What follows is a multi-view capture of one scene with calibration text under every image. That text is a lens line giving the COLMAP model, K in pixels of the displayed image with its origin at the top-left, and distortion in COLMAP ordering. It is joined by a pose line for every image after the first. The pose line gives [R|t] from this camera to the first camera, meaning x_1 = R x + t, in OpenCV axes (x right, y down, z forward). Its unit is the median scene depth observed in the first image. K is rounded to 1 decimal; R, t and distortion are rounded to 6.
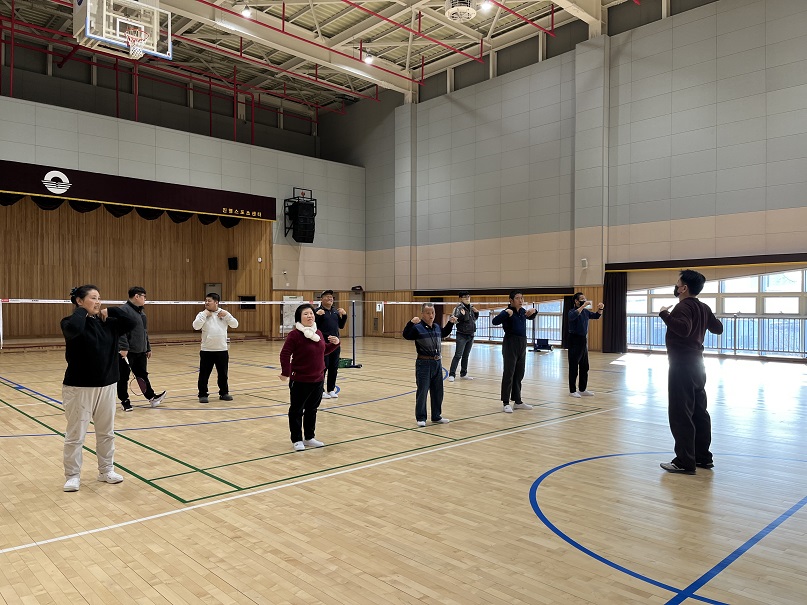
lens RADIAL K [[610.1, 0, 402.2], [0, 610.1, 310.2], [0, 0, 1]] dist [0.066498, -0.087588]
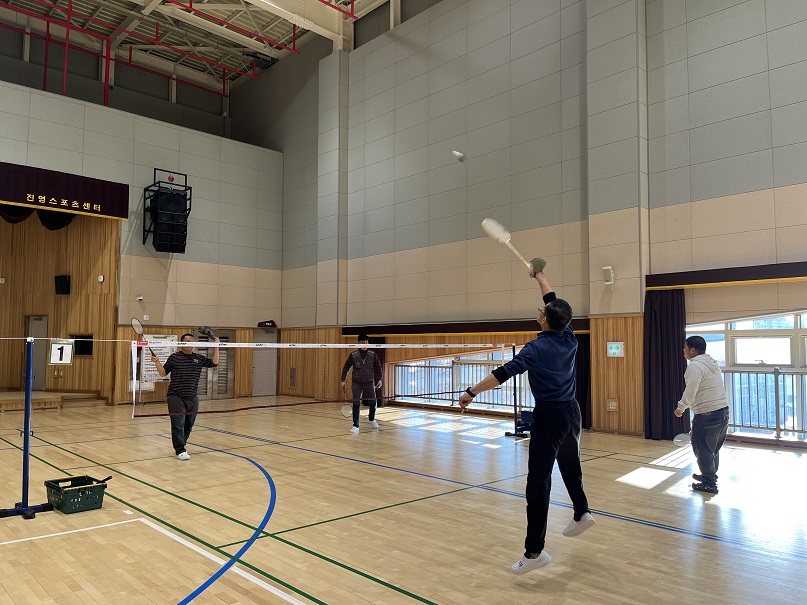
lens RADIAL K [[610.1, 0, 409.7], [0, 610.1, 308.8], [0, 0, 1]] dist [0.066498, -0.087588]
pose [[0.999949, 0.003072, 0.009630, 0.095279], [-0.002359, 0.997317, -0.073161, -0.003873], [-0.009829, 0.073134, 0.997274, 0.381047]]
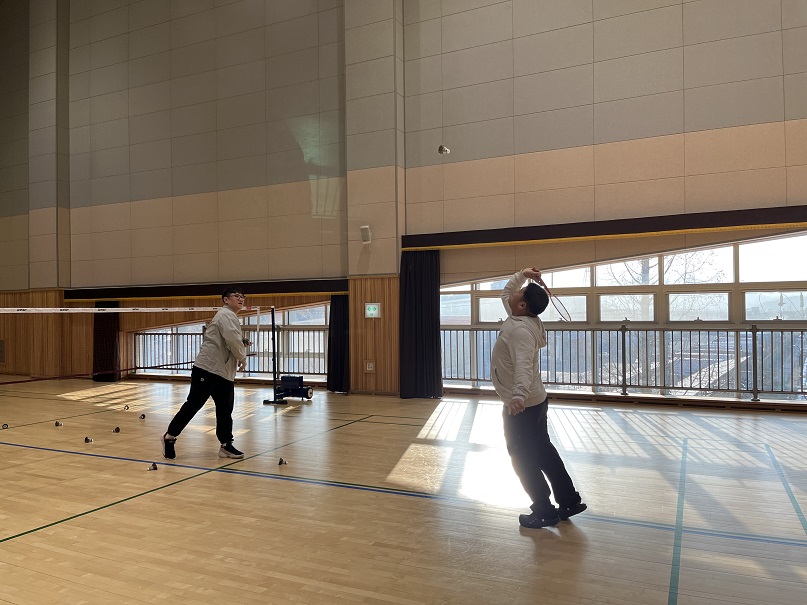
lens RADIAL K [[610.1, 0, 405.3], [0, 610.1, 306.8], [0, 0, 1]] dist [0.066498, -0.087588]
pose [[0.929862, -0.009774, 0.367778, 0.110714], [0.016643, 0.999741, -0.015510, -0.002803], [-0.367531, 0.020543, 0.929784, 0.413096]]
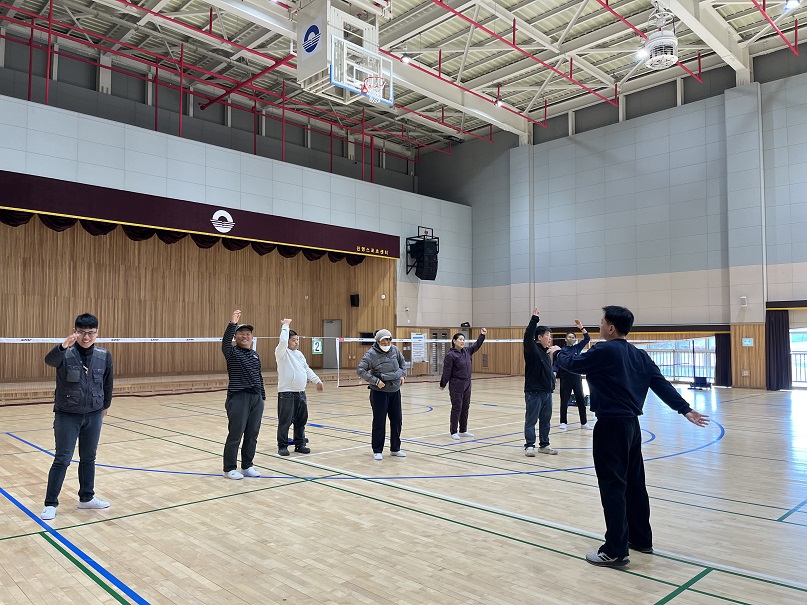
lens RADIAL K [[610.1, 0, 395.1], [0, 610.1, 311.9], [0, 0, 1]] dist [0.066498, -0.087588]
pose [[0.999910, 0.001291, 0.013352, -0.246832], [-0.000568, 0.998538, -0.054052, -0.003202], [-0.013402, 0.054039, 0.998449, -0.005452]]
